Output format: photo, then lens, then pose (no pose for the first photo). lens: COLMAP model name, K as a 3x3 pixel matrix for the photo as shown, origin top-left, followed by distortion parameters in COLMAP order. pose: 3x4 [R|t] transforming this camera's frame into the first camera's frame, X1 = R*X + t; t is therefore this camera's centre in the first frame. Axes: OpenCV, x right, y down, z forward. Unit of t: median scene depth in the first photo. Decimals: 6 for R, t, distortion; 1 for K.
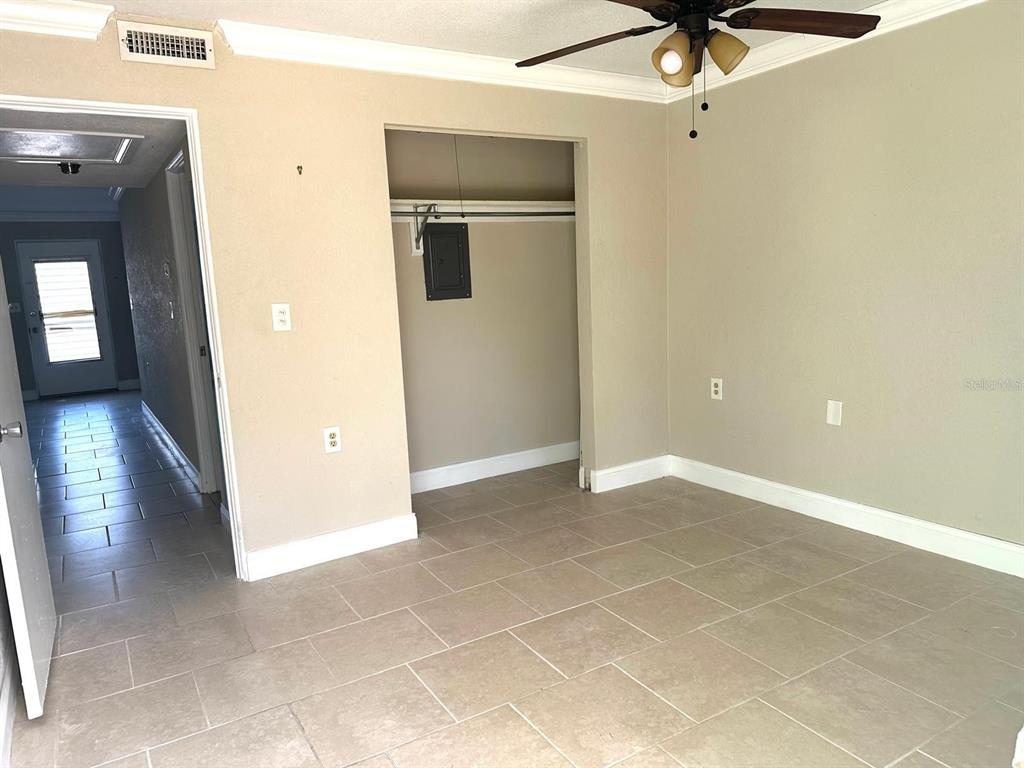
lens RADIAL K [[717.9, 0, 517.7], [0, 717.9, 385.6], [0, 0, 1]] dist [0.061330, -0.077554]
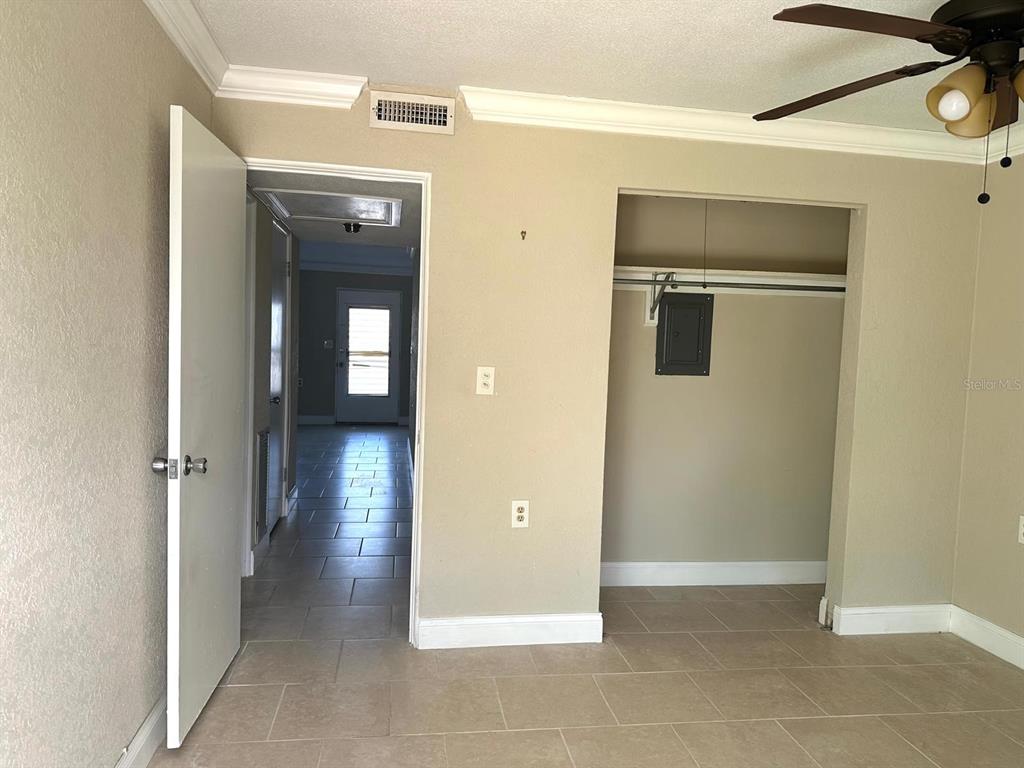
lens RADIAL K [[725.1, 0, 508.6], [0, 725.1, 384.4], [0, 0, 1]] dist [0.102722, -0.147853]
pose [[0.918526, 0.102855, -0.381747, 0.060495], [-0.136227, 0.988775, -0.061369, -0.026716], [0.371149, 0.108373, 0.922227, 0.086982]]
